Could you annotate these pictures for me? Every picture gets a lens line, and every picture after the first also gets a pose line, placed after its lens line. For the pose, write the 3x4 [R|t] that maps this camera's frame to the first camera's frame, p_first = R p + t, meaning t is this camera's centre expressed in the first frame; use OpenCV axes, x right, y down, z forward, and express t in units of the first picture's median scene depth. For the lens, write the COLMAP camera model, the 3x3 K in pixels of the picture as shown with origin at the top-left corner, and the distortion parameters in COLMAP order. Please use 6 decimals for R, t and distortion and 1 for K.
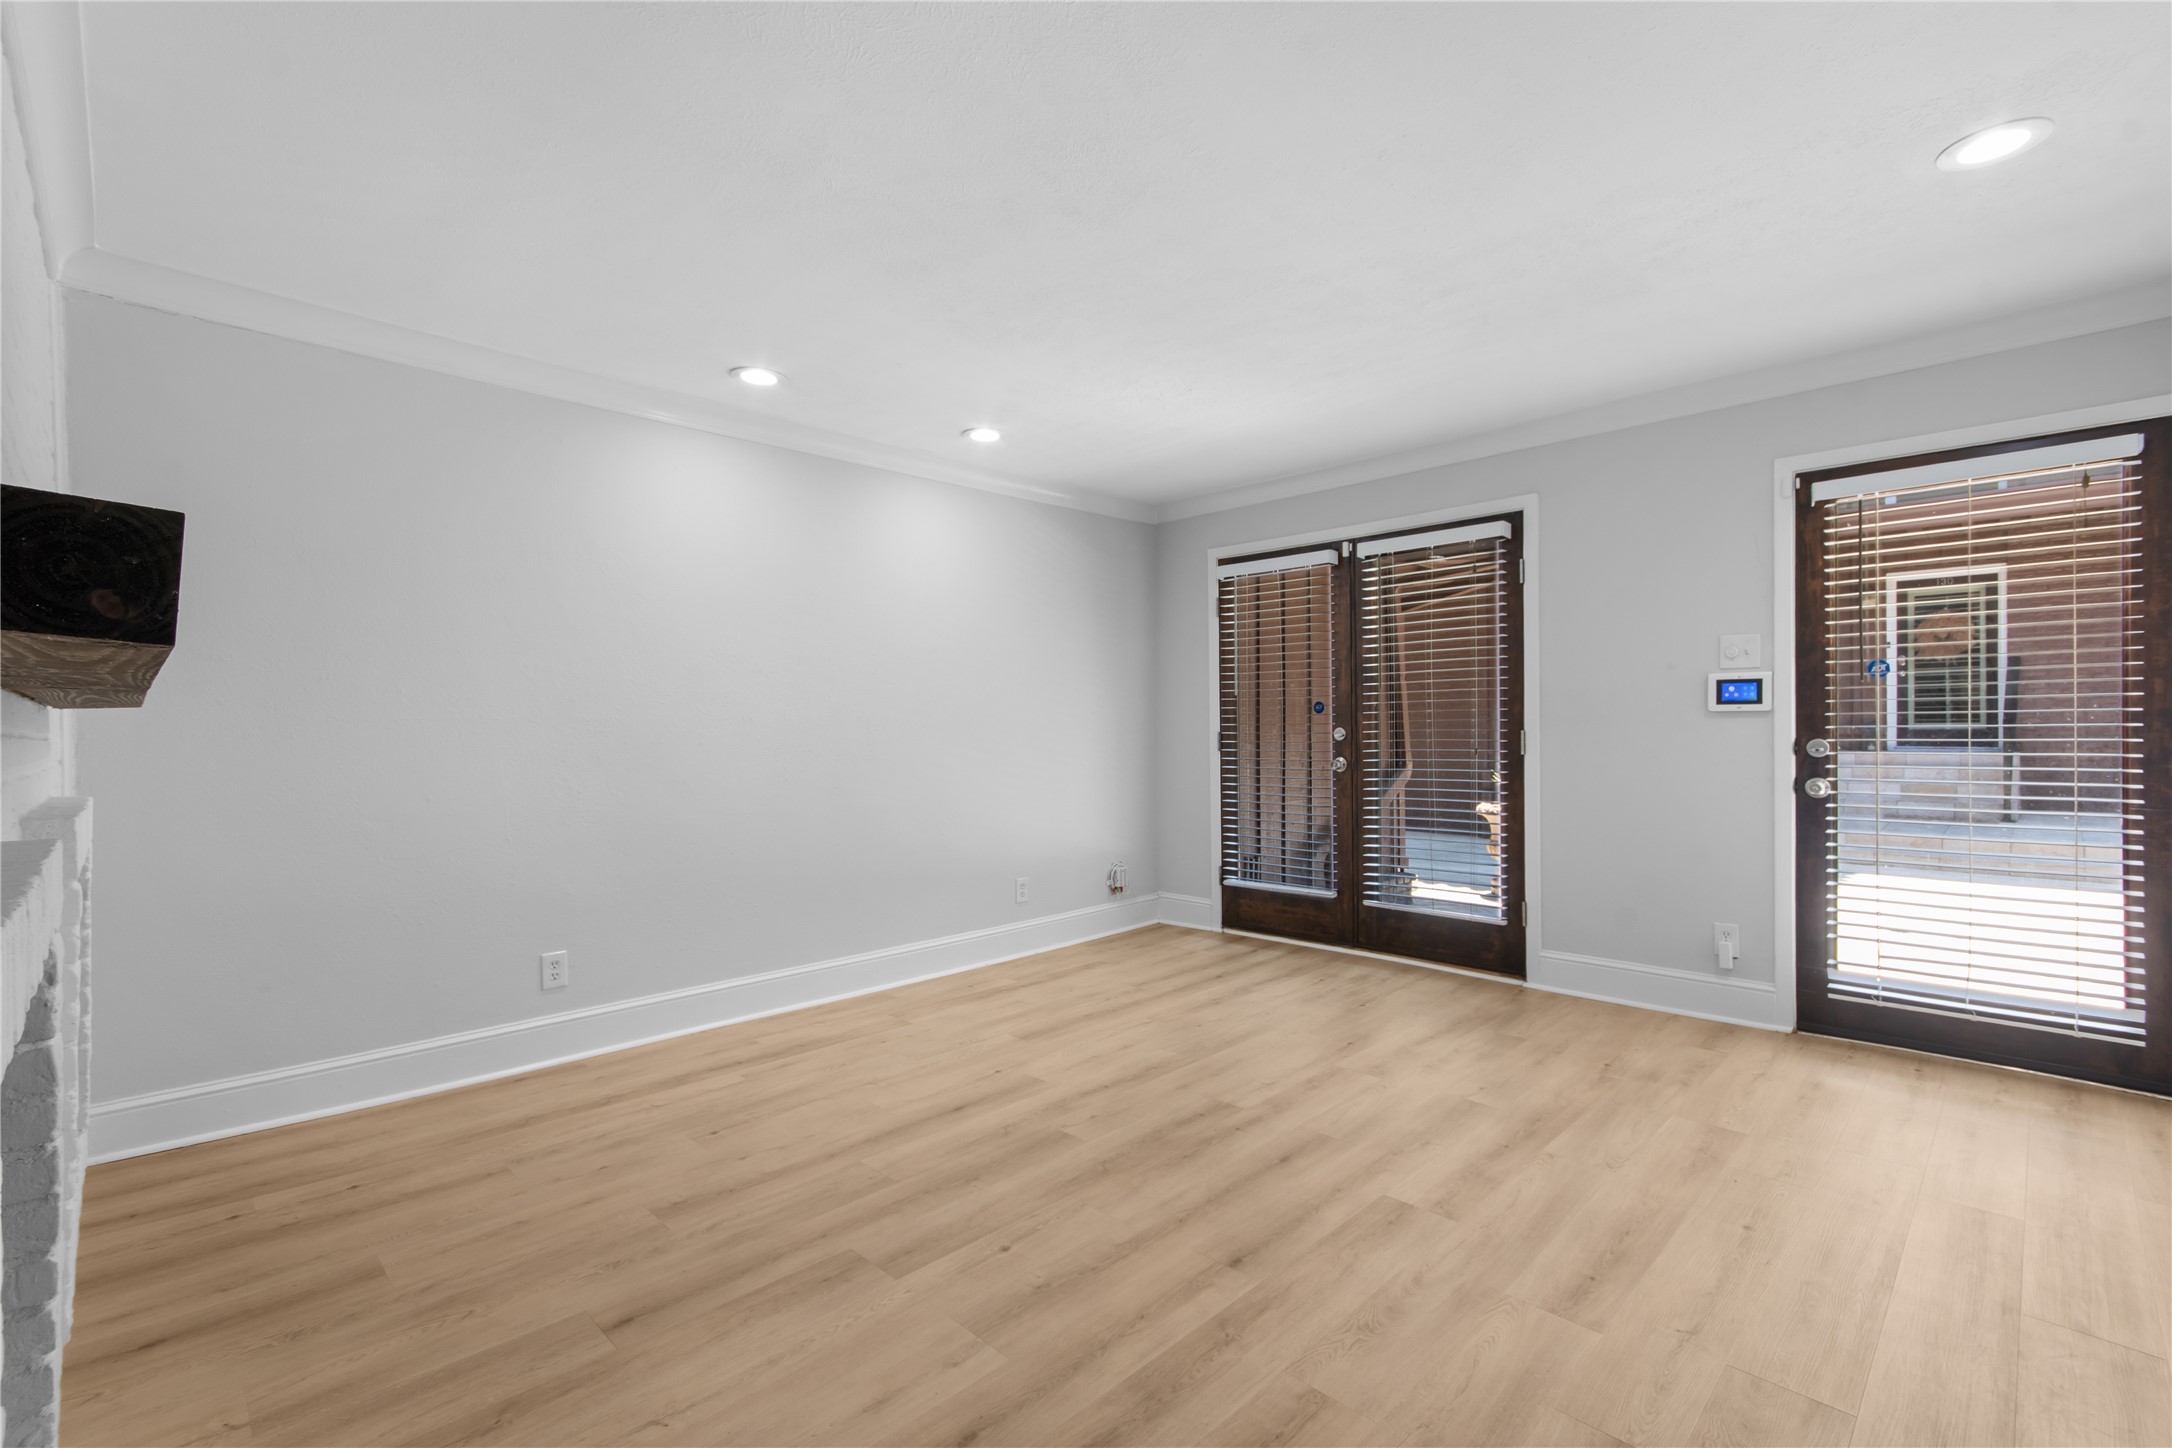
lens RADIAL K [[956.1, 0, 1094.3], [0, 956.1, 722.7], [0, 0, 1]] dist [0.002354, 0.000907]
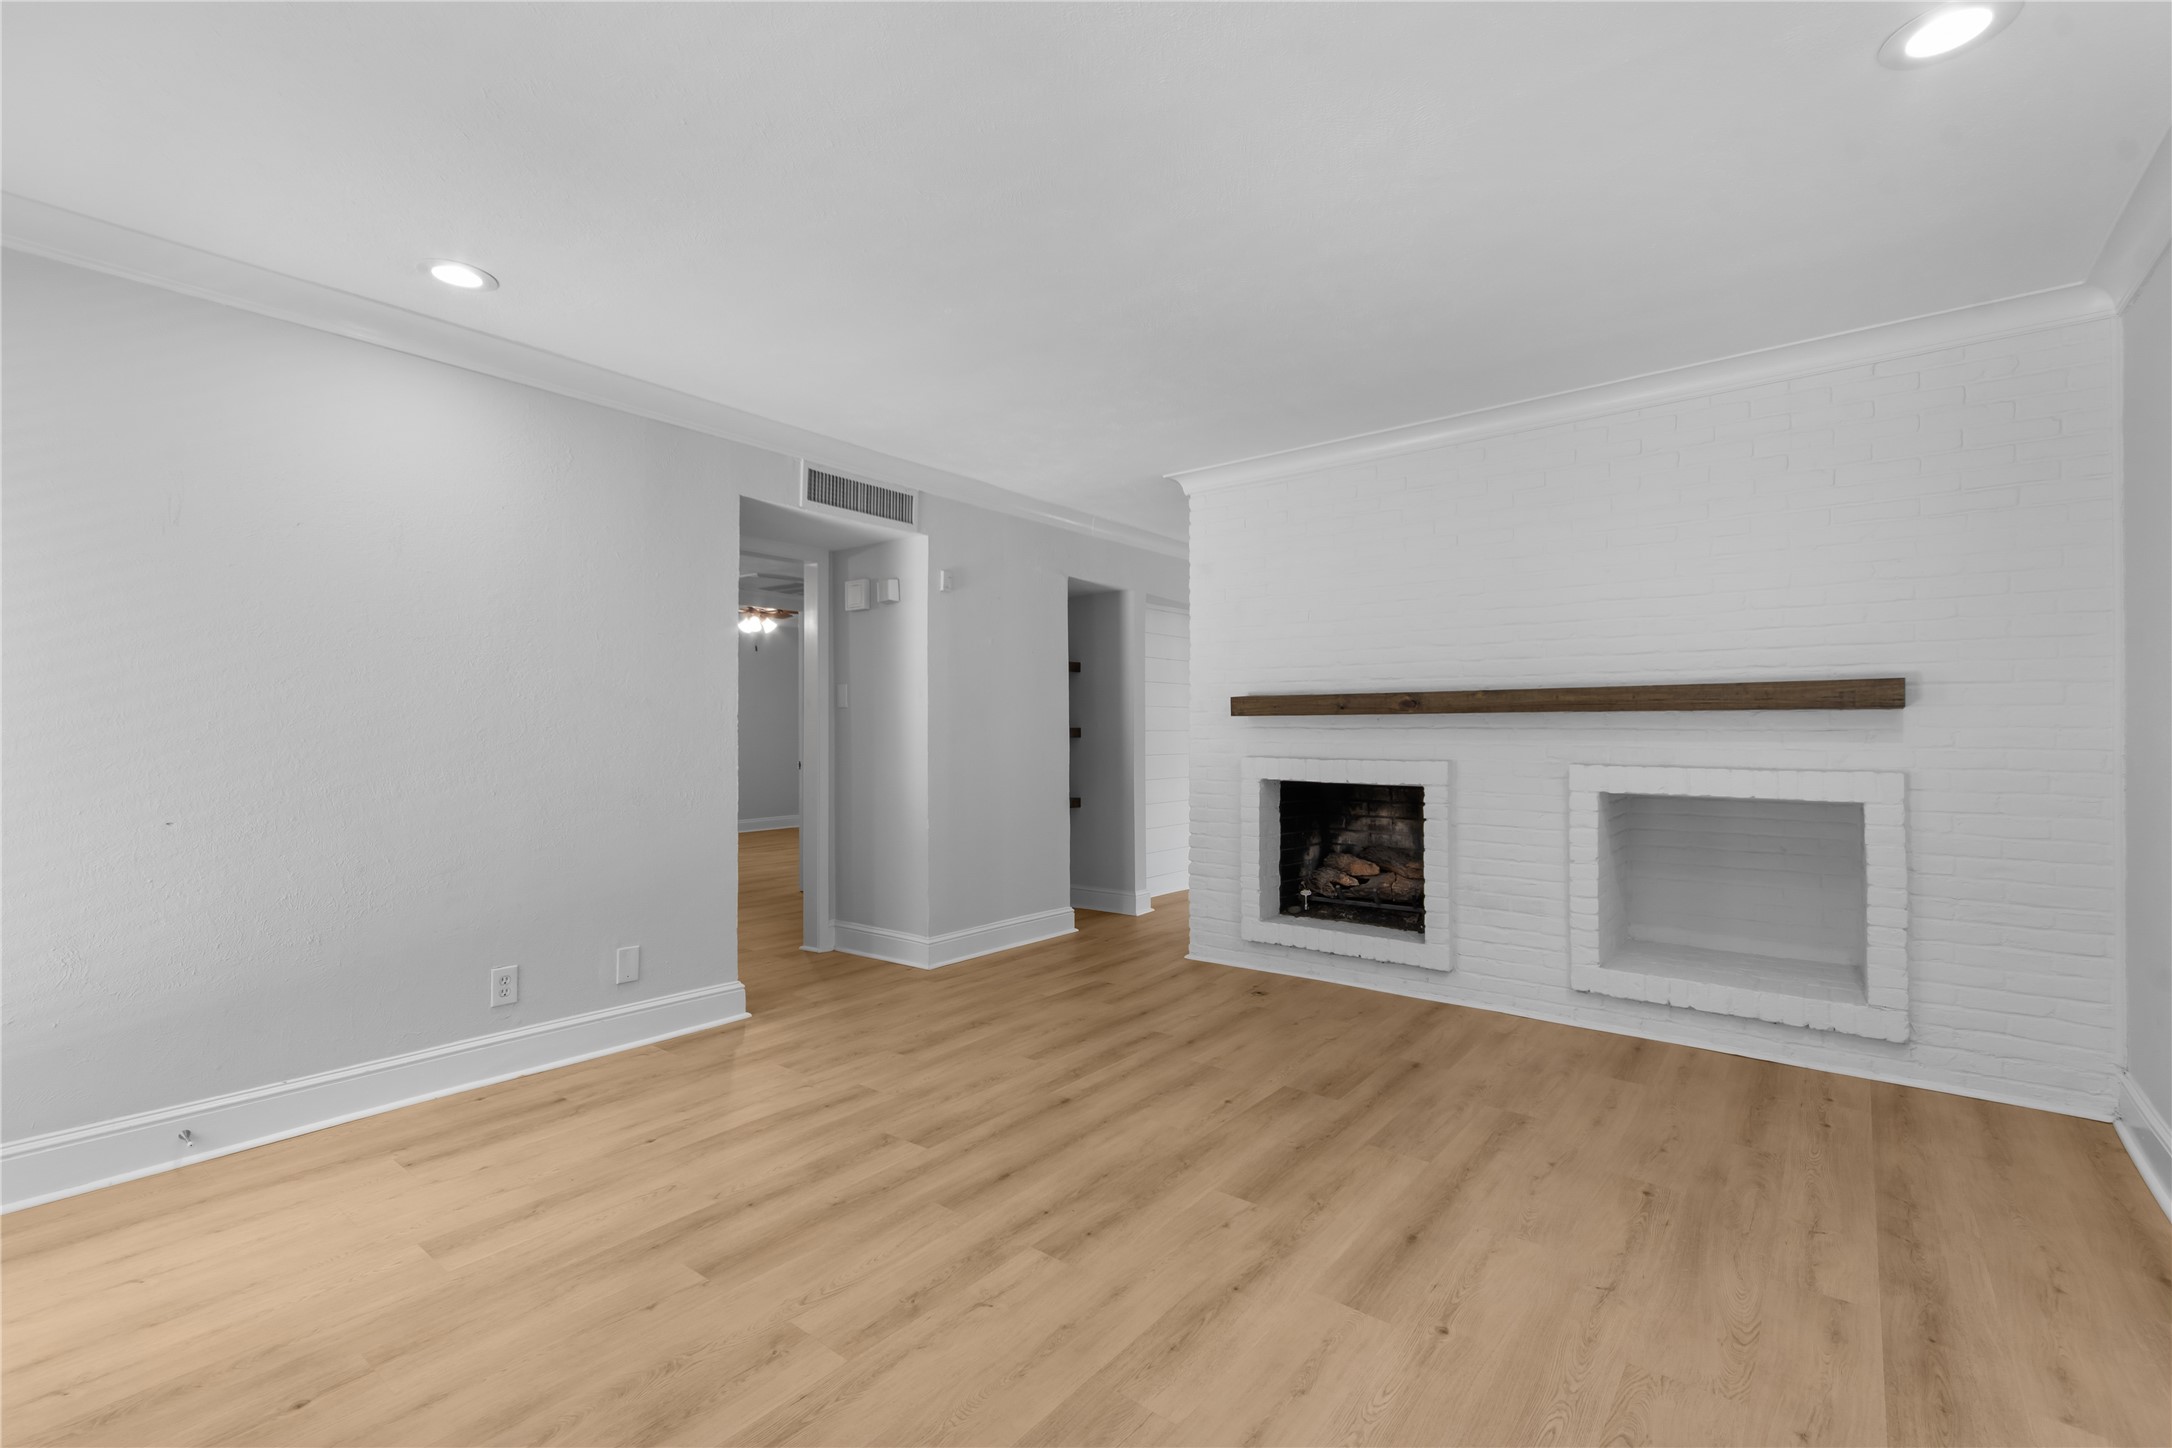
lens RADIAL K [[956.1, 0, 1094.3], [0, 956.1, 722.7], [0, 0, 1]] dist [0.002354, 0.000907]
pose [[-0.992878, 0.009717, -0.118737, 0.223287], [0.010899, 0.999897, -0.009311, 0.004715], [0.118634, -0.010539, -0.992882, 2.021036]]
